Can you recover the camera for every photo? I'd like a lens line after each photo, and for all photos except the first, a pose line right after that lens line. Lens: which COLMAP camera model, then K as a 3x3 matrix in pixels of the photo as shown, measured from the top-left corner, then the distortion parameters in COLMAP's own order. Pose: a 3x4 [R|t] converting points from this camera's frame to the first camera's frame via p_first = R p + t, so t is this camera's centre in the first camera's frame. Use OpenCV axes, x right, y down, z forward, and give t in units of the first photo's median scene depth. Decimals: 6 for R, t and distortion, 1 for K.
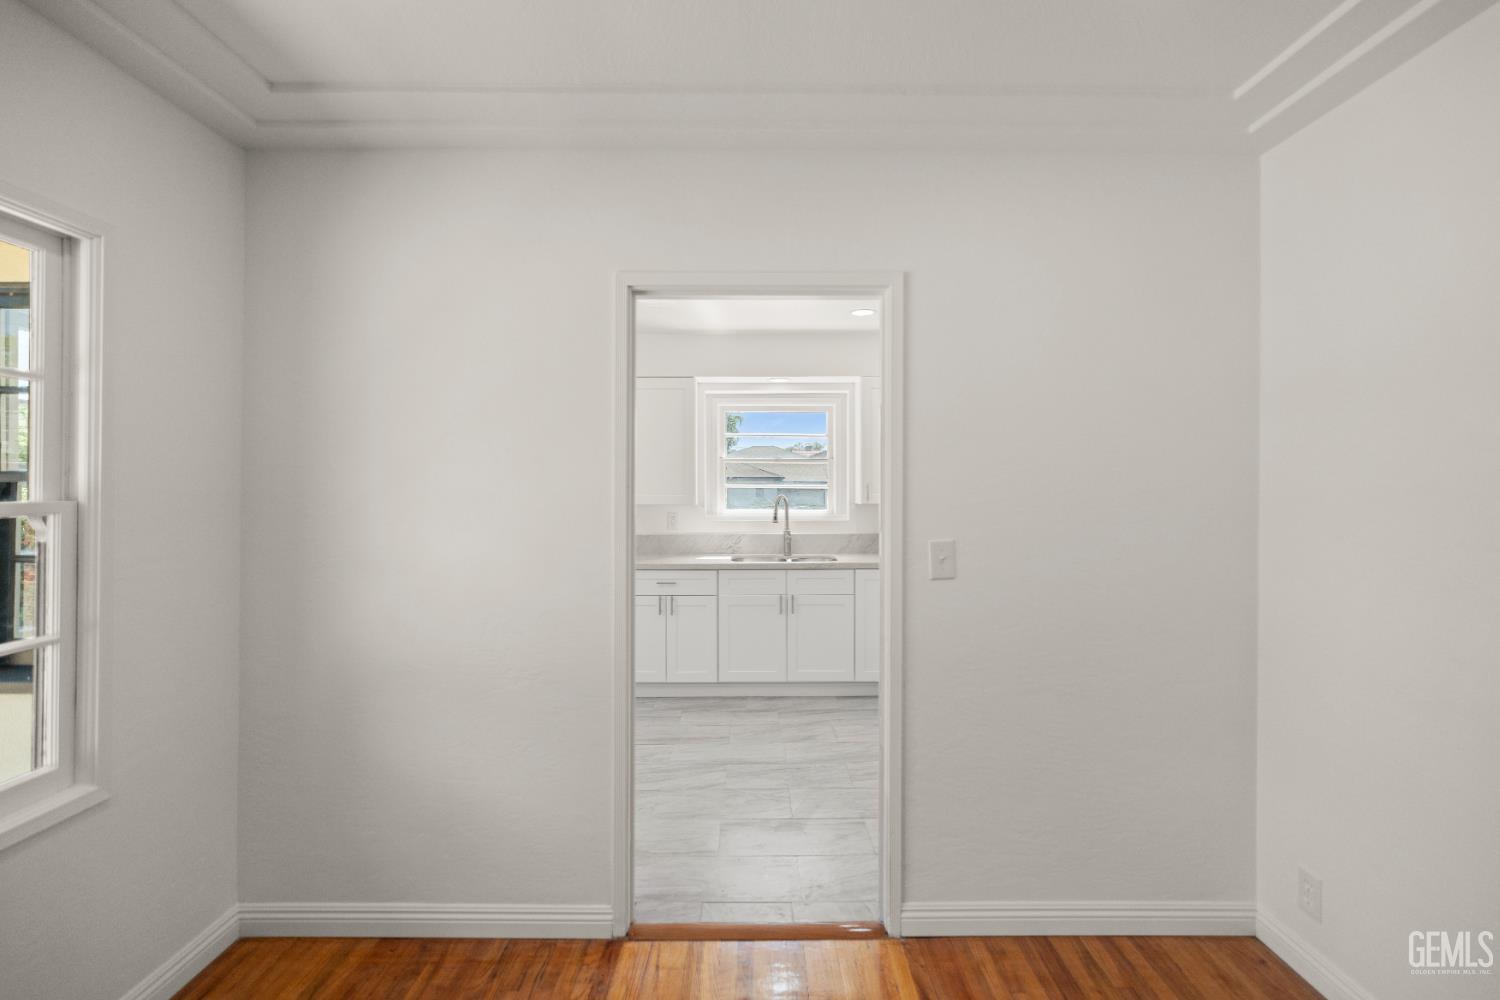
lens RADIAL K [[702.3, 0, 753.0], [0, 702.3, 493.7], [0, 0, 1]] dist [-0.008512, 0.000284]
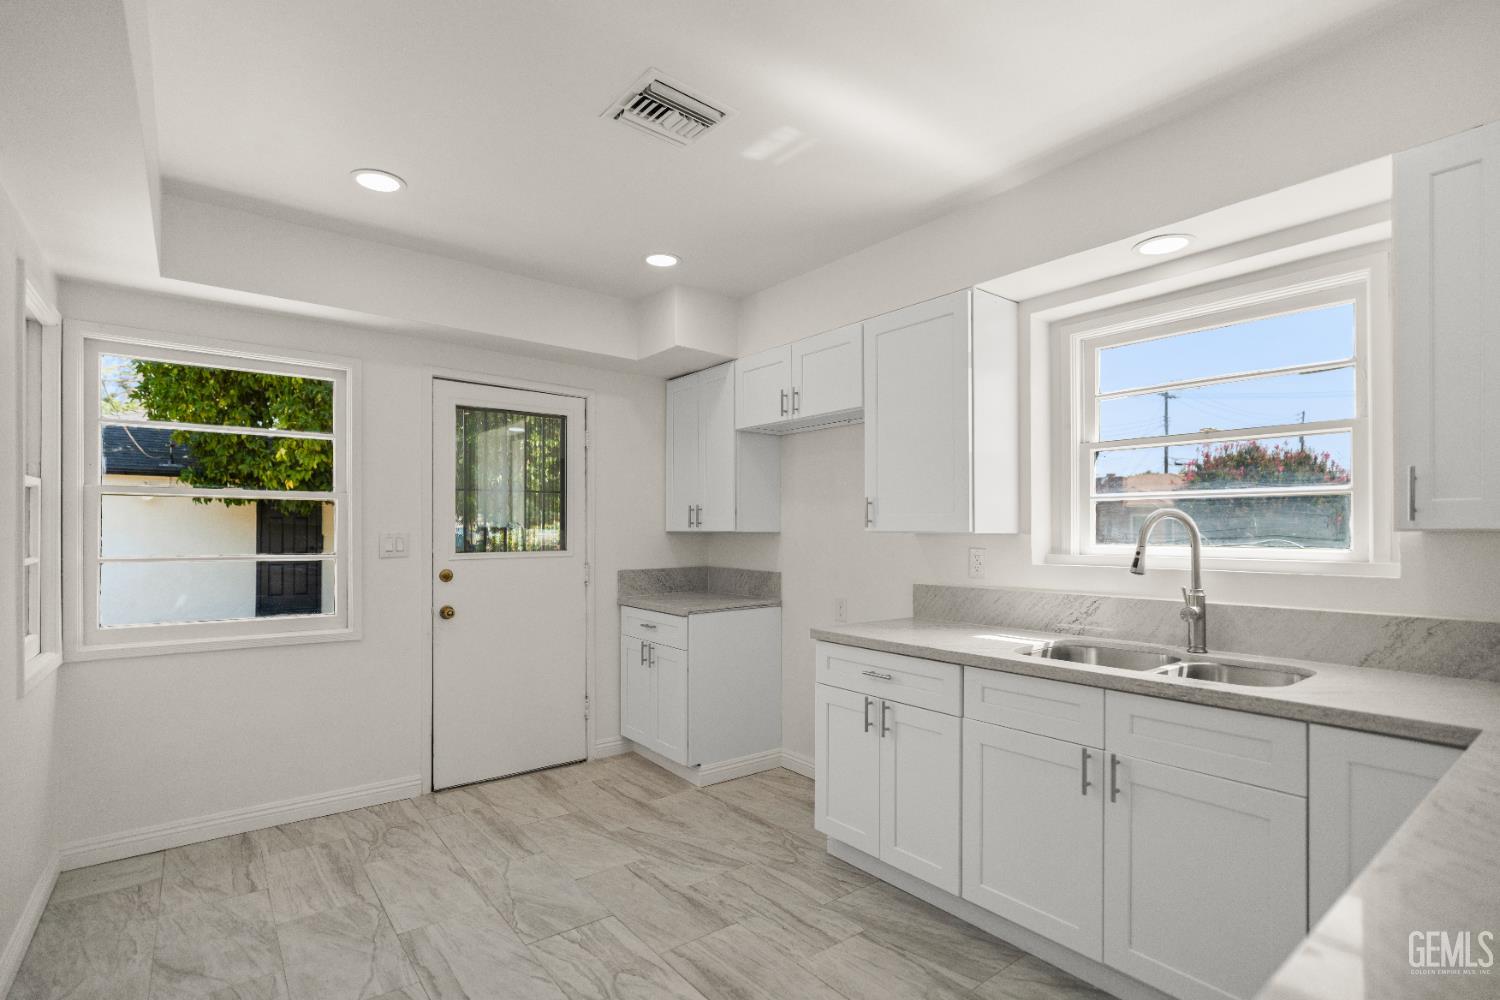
lens RADIAL K [[709.8, 0, 750.3], [0, 709.8, 526.9], [0, 0, 1]] dist [-0.028531, 0.023964]
pose [[0.613690, -0.004279, -0.789536, 0.219805], [-0.004764, 0.999947, -0.009123, 0.016411], [0.789533, 0.009360, 0.613637, 0.523818]]
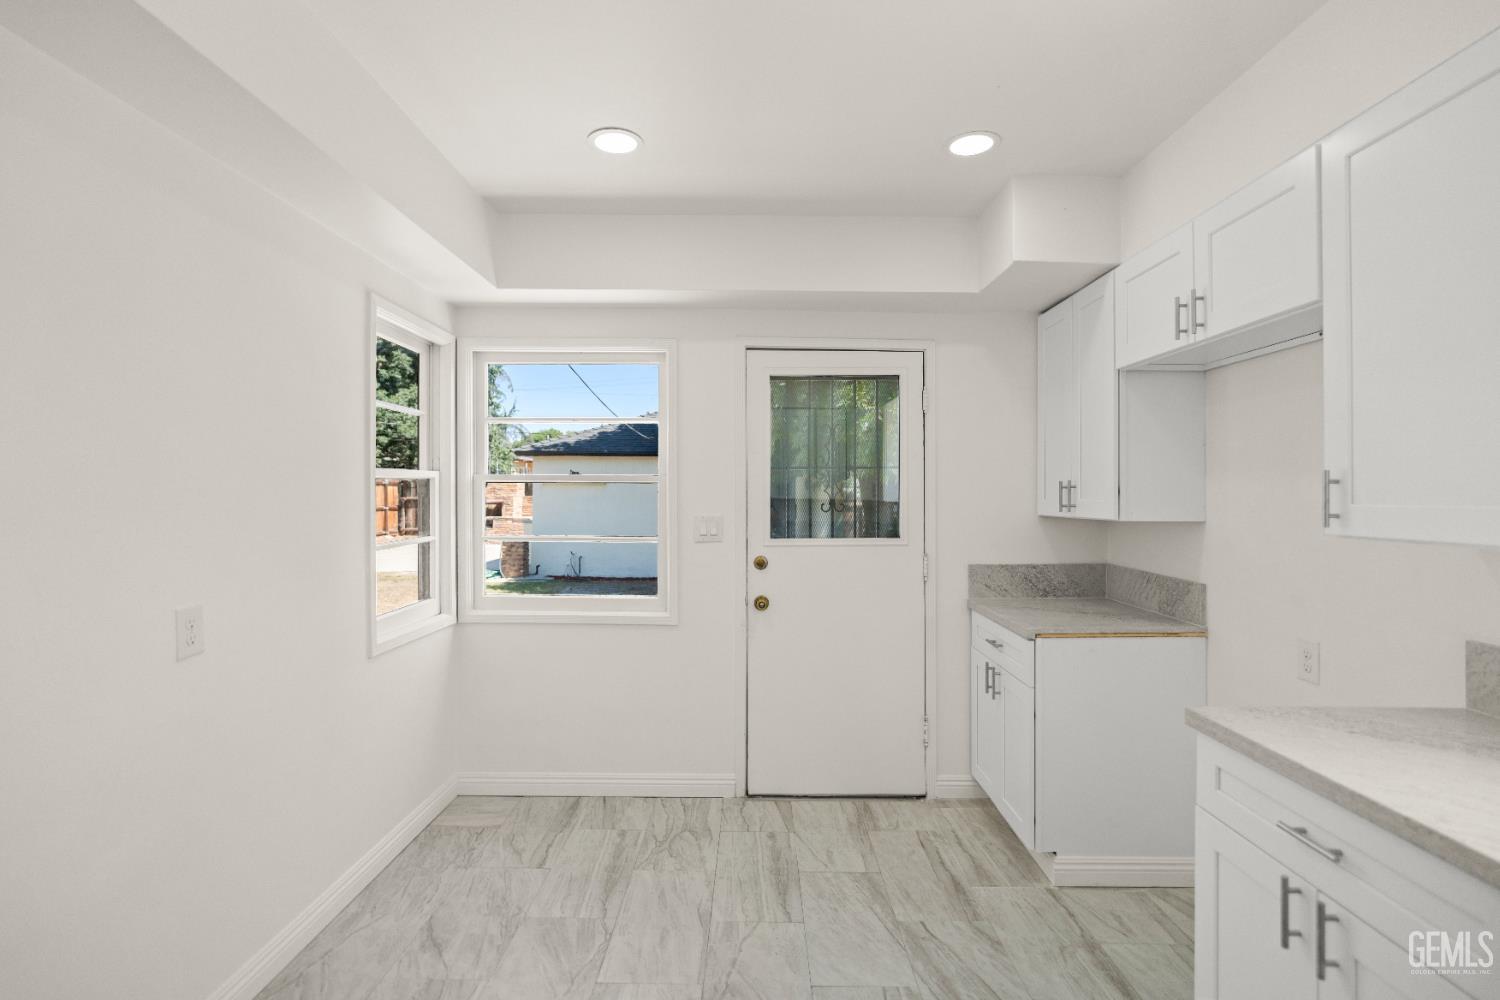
lens RADIAL K [[702.3, 0, 753.0], [0, 702.3, 493.7], [0, 0, 1]] dist [-0.008512, 0.000284]
pose [[-0.003357, -0.003976, -0.999986, 0.122816], [-0.007446, 0.999964, -0.003951, -0.000113], [0.999967, 0.007433, -0.003386, 0.705587]]
